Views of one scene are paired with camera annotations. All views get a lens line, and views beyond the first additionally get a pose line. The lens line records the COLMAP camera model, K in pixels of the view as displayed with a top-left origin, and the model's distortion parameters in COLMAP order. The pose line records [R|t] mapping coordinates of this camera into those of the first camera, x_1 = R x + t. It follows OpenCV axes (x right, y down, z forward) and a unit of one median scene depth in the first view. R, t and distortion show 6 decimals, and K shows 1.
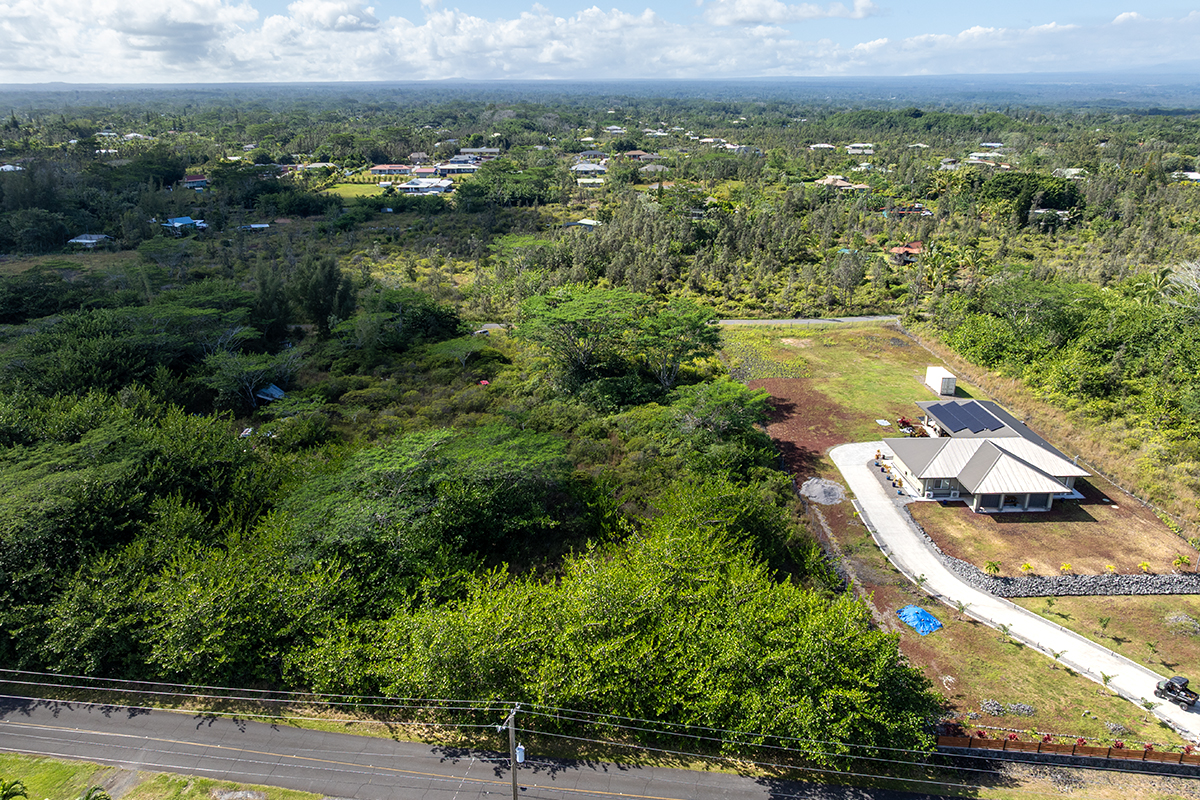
lens RADIAL K [[835.2, 0, 608.3], [0, 835.2, 400.4], [0, 0, 1]] dist [-0.041698, 0.003881]
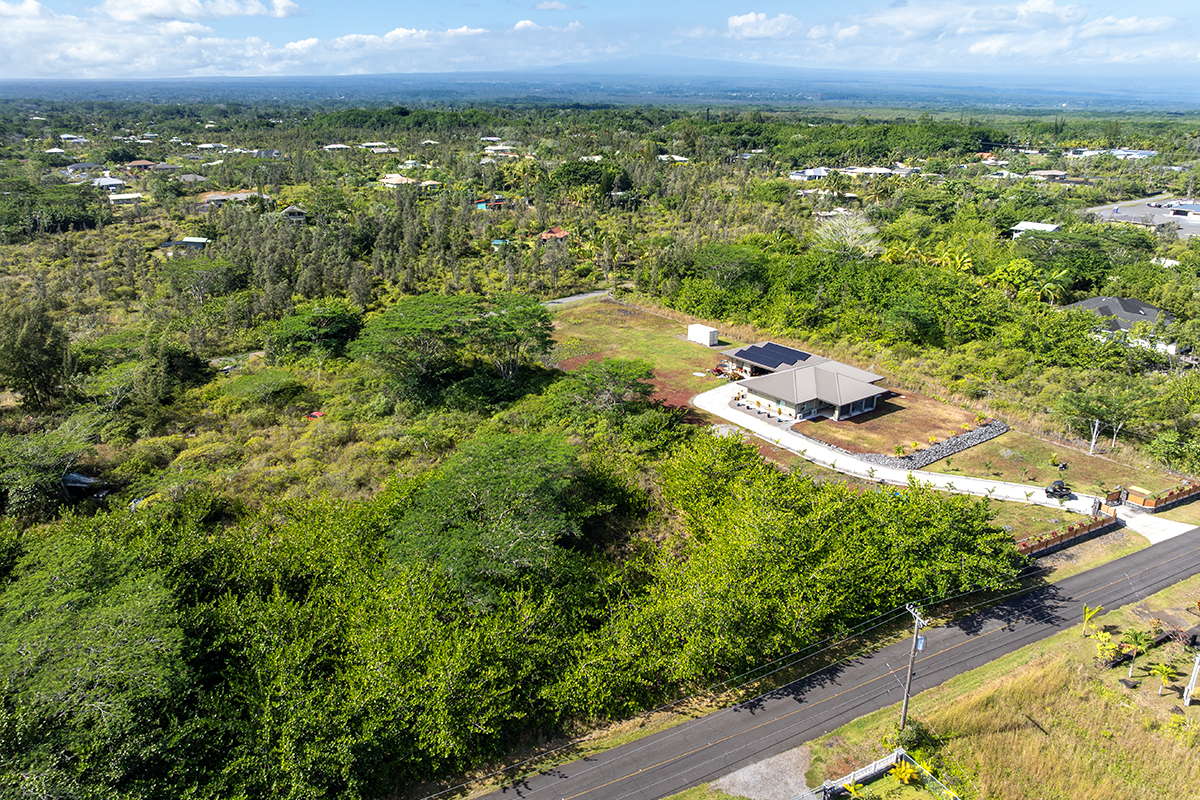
lens RADIAL K [[835.2, 0, 608.3], [0, 835.2, 400.4], [0, 0, 1]] dist [-0.041698, 0.003881]
pose [[0.820107, -0.192588, 0.538828, -0.464078], [0.192406, 0.979641, 0.057298, -0.033160], [-0.538893, 0.056684, 0.840465, 0.092718]]
